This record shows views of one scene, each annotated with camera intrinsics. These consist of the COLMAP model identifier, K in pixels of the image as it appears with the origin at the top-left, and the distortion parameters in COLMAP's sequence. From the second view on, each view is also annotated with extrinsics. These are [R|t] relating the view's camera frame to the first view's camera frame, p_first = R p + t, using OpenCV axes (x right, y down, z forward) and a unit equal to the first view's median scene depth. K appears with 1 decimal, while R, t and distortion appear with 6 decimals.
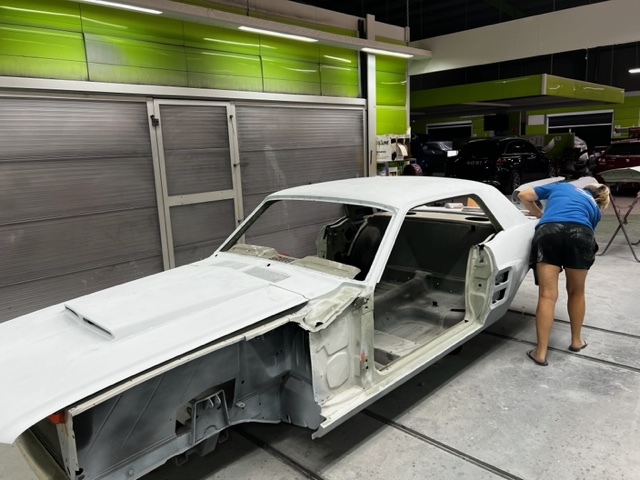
lens RADIAL K [[479.5, 0, 320.0], [0, 479.5, 240.0], [0, 0, 1]] dist [0.045380, -0.048483]
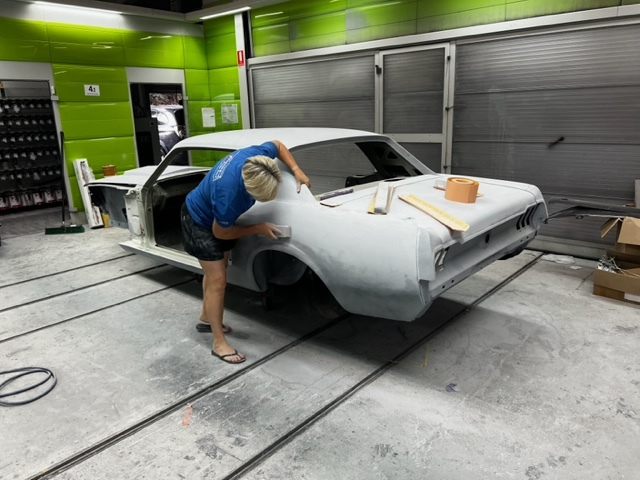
lens RADIAL K [[479.5, 0, 320.0], [0, 479.5, 240.0], [0, 0, 1]] dist [0.045380, -0.048483]
pose [[0.051705, 0.306457, -0.950479, 0.951132], [-0.162620, 0.941633, 0.294758, -0.173559], [0.985333, 0.139327, 0.098524, 0.783420]]
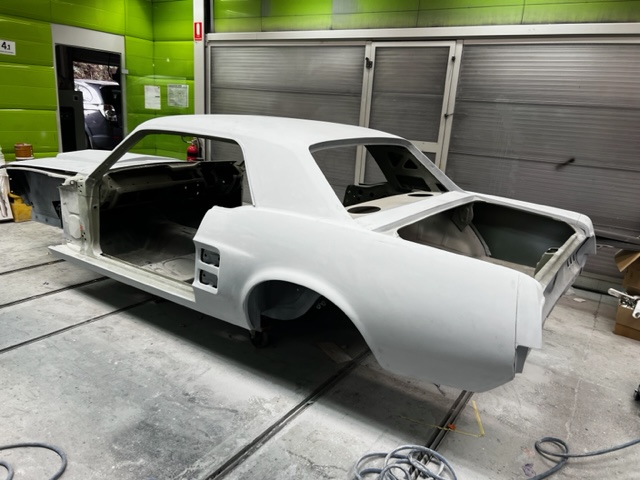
lens RADIAL K [[486.8, 0, 327.2], [0, 486.8, 250.3], [0, 0, 1]] dist [0.053032, -0.059210]
pose [[0.205758, 0.327120, -0.922310, 0.790288], [-0.264073, 0.926074, 0.269543, -0.127451], [0.942300, 0.188097, 0.276931, 0.677491]]
